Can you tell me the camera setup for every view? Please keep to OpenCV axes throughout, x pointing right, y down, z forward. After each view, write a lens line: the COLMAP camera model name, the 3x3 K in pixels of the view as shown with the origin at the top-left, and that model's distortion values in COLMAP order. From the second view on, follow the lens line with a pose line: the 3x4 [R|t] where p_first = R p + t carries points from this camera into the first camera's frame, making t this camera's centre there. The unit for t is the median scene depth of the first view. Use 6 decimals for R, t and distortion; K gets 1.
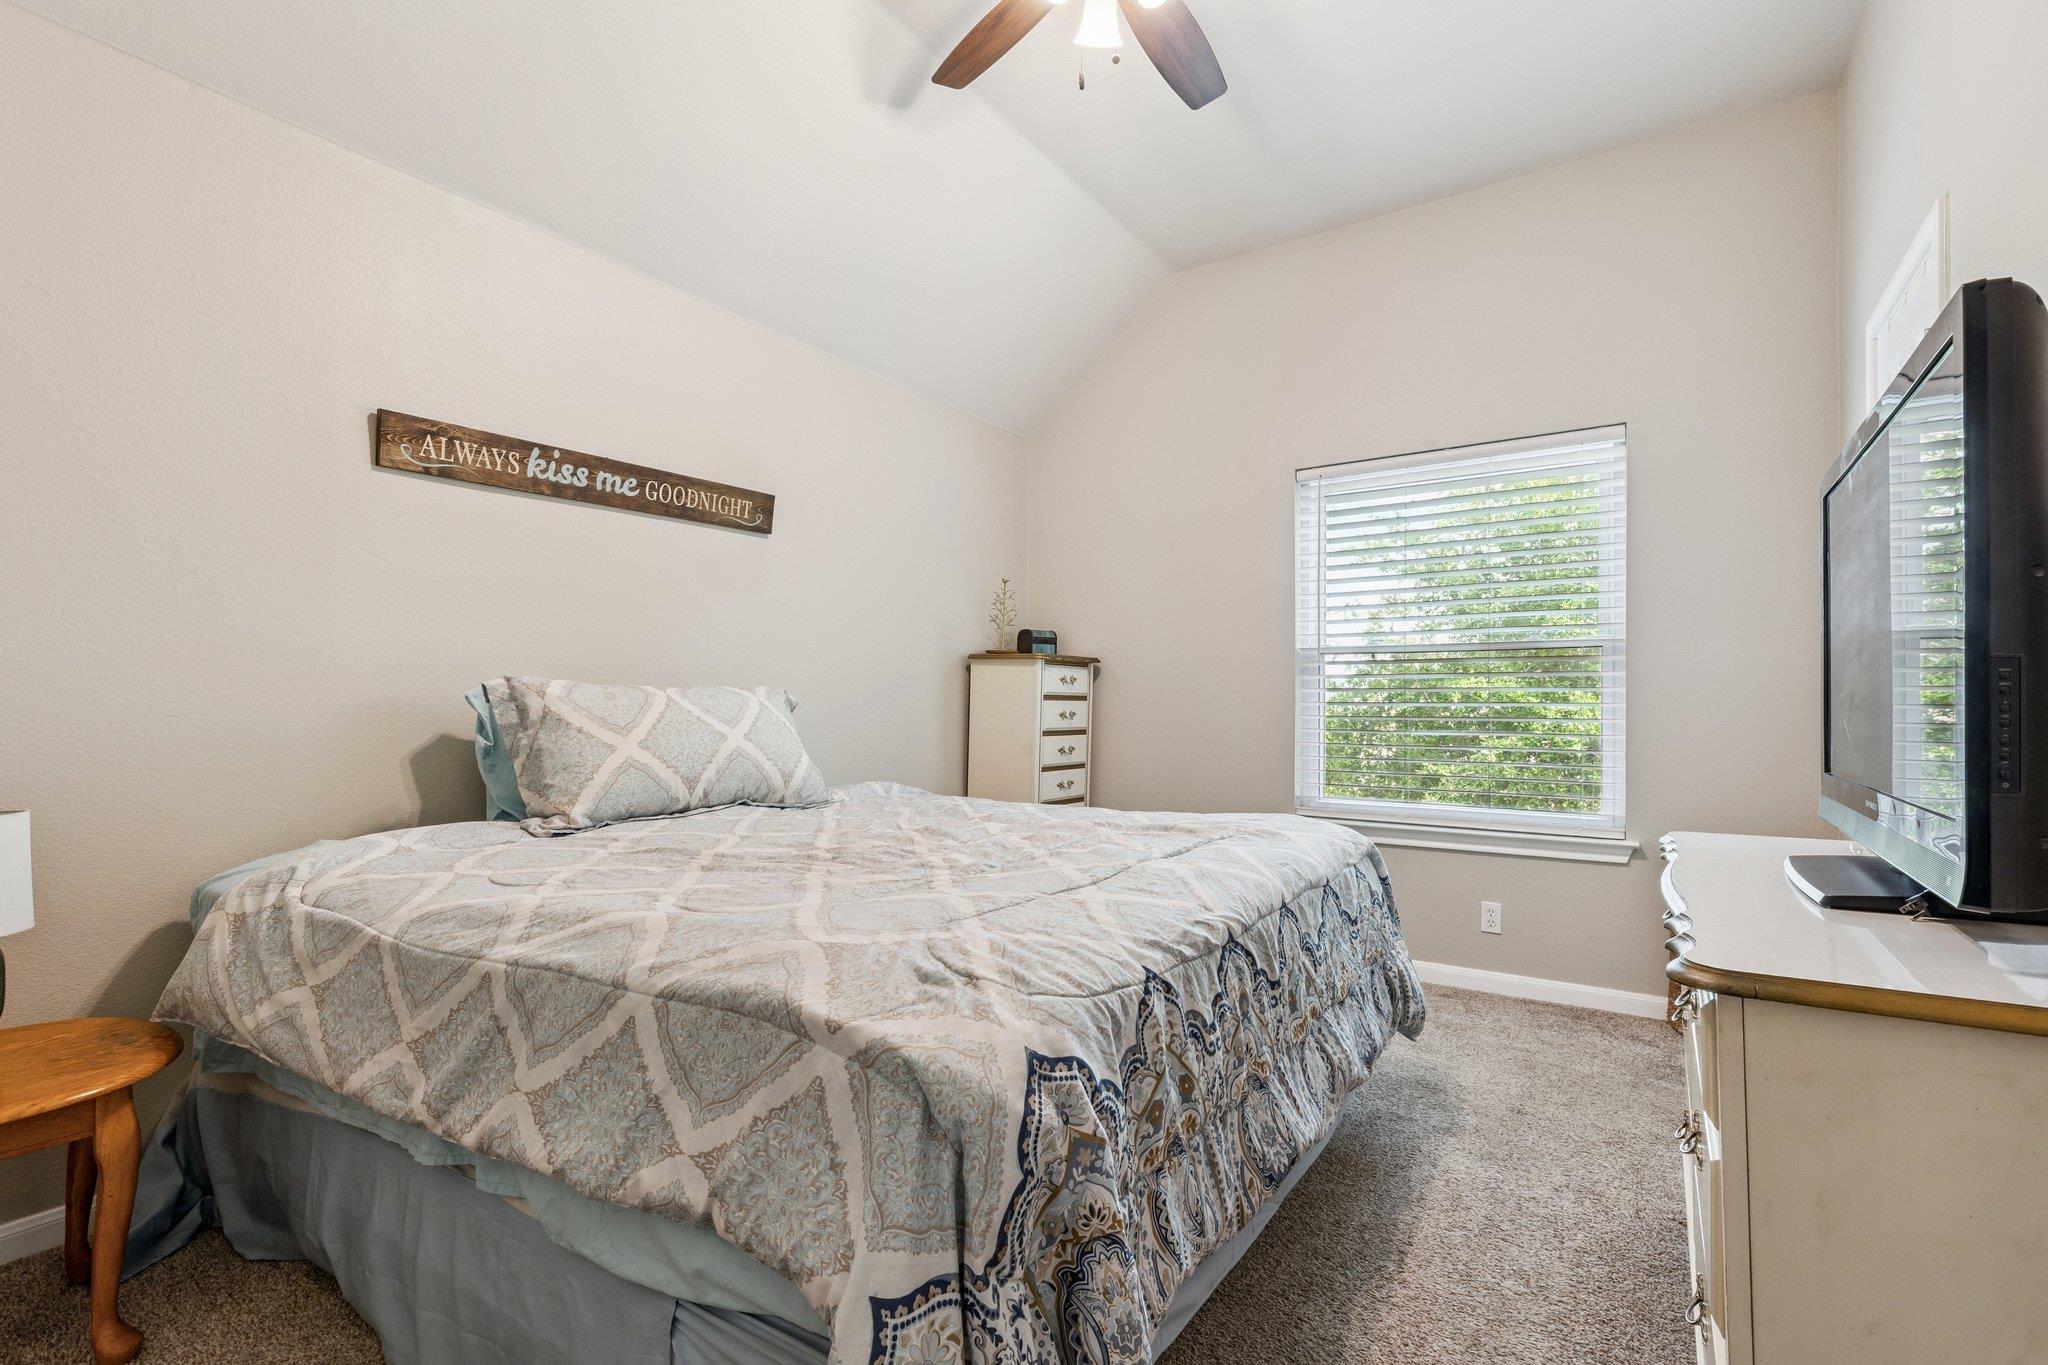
lens RADIAL K [[931.8, 0, 1024.8], [0, 931.8, 689.9], [0, 0, 1]] dist [0.003488, 0.000111]
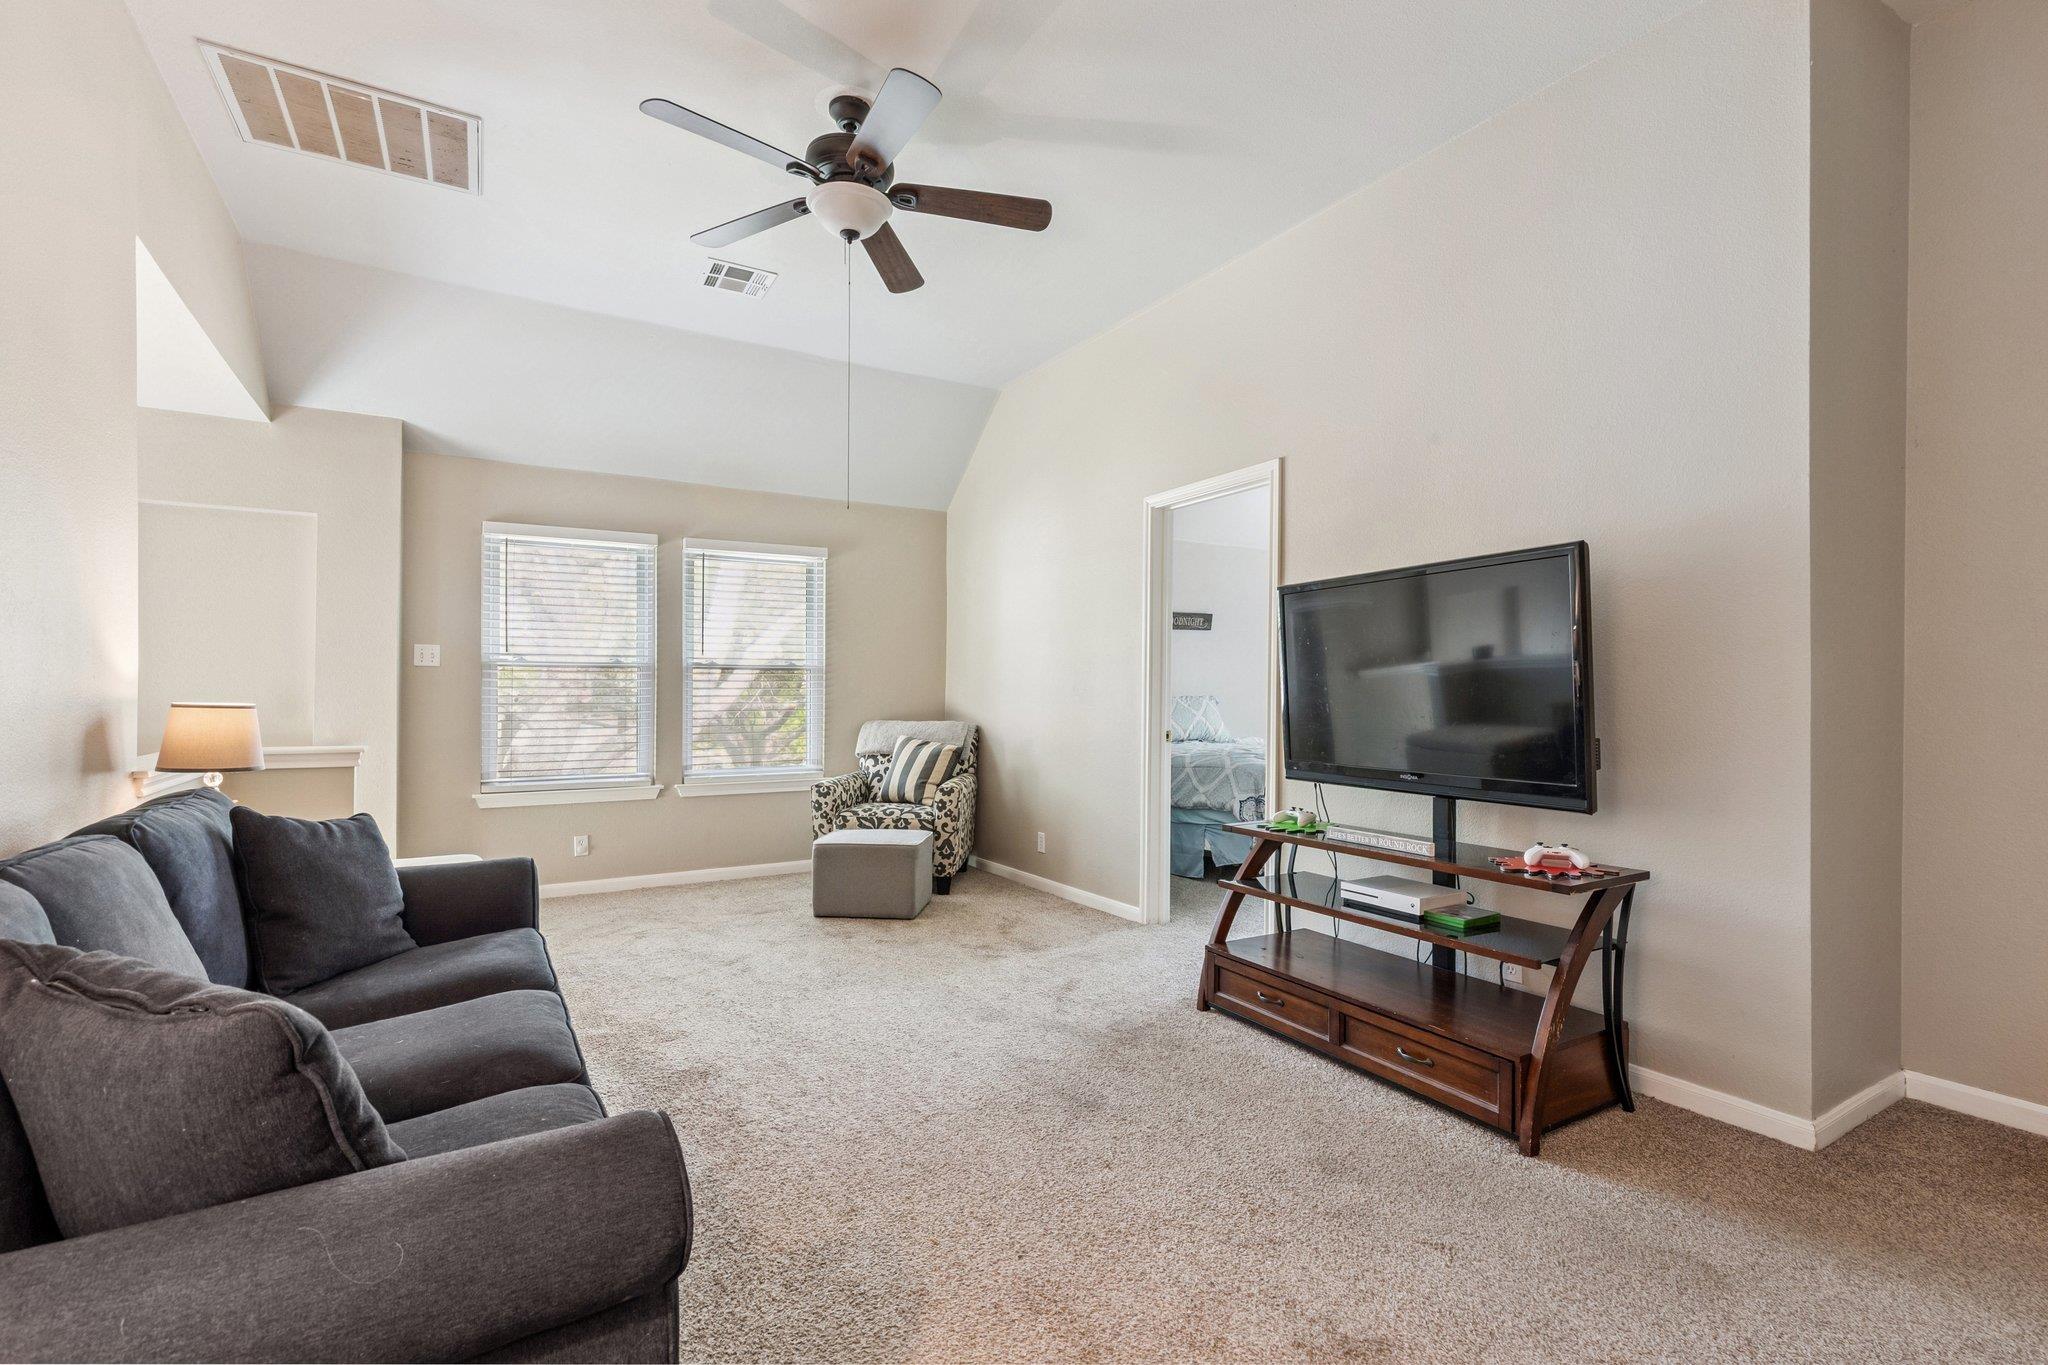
lens RADIAL K [[931.8, 0, 1027.5], [0, 931.8, 688.8], [0, 0, 1]] dist [0.003488, 0.000111]
pose [[0.903259, -0.001608, -0.429093, 0.414202], [0.006158, 0.999939, 0.009216, -0.055066], [0.429052, -0.010967, 0.903213, -1.722522]]
